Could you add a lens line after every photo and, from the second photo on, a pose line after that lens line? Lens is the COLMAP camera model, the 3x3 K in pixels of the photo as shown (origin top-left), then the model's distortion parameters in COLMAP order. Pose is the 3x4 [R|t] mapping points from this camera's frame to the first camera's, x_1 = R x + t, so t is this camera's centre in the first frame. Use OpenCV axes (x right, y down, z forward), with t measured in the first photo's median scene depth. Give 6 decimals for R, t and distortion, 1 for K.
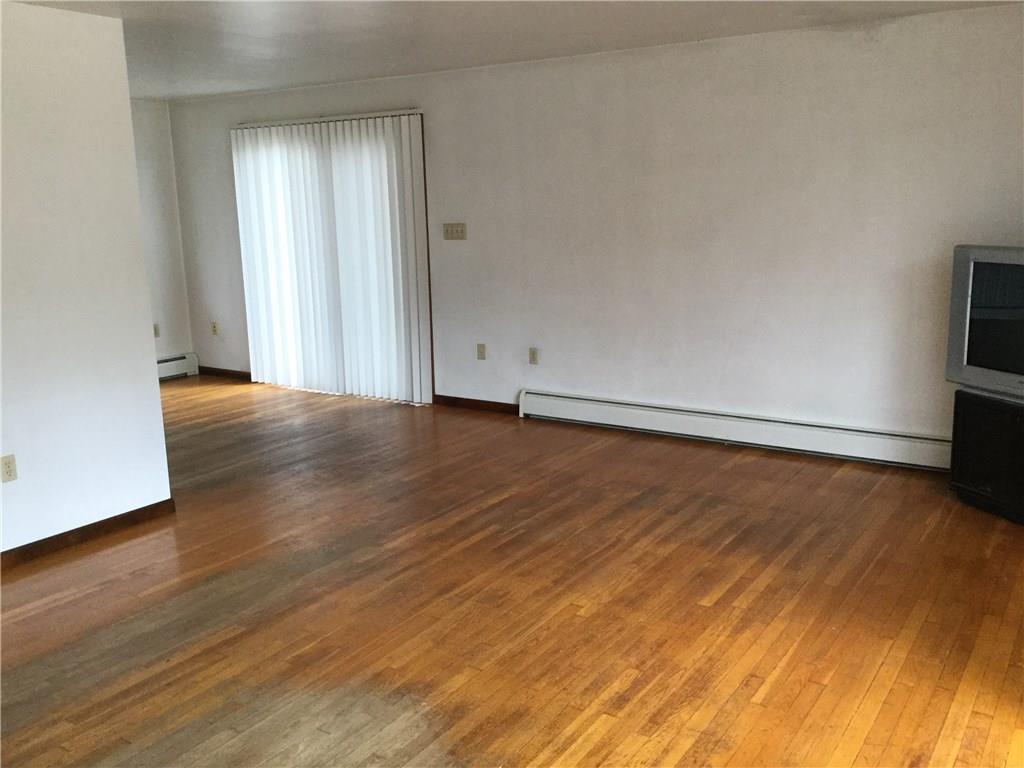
lens RADIAL K [[926.1, 0, 514.1], [0, 926.1, 384.9], [0, 0, 1]] dist [0.033990, -0.012858]
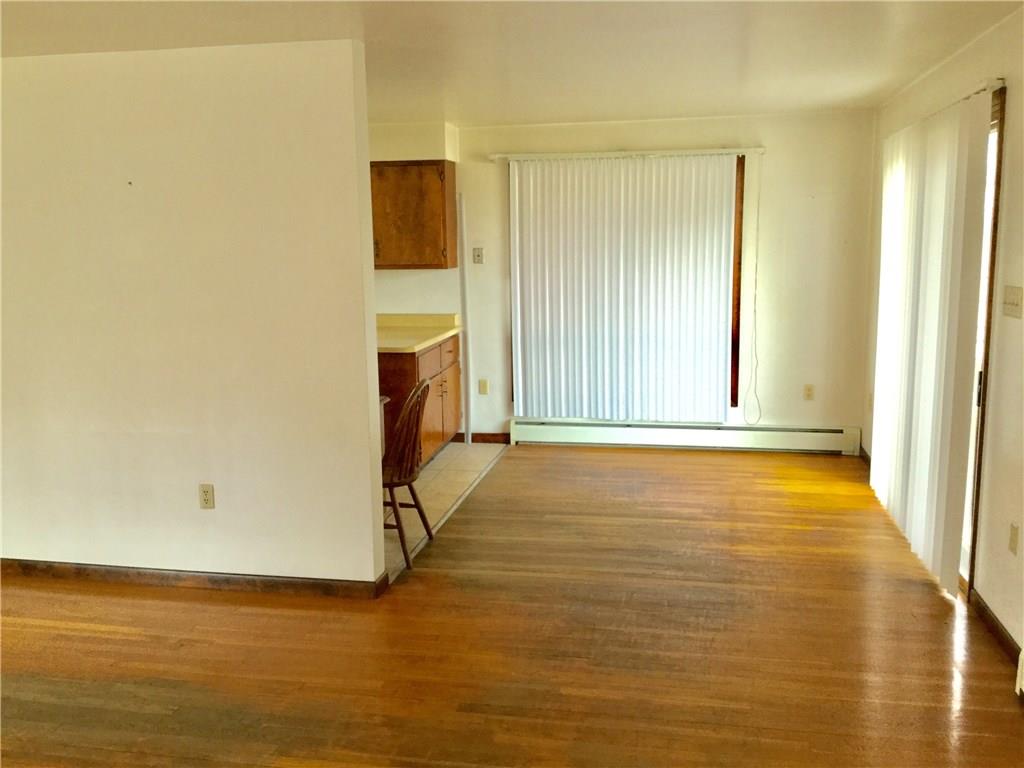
lens RADIAL K [[926.1, 0, 512.5], [0, 926.1, 383.9], [0, 0, 1]] dist [0.033990, -0.012858]
pose [[0.369966, 0.152502, -0.916443, 0.470574], [-0.175365, 0.980166, 0.092312, -0.172172], [0.912345, 0.126560, 0.389371, 0.815003]]
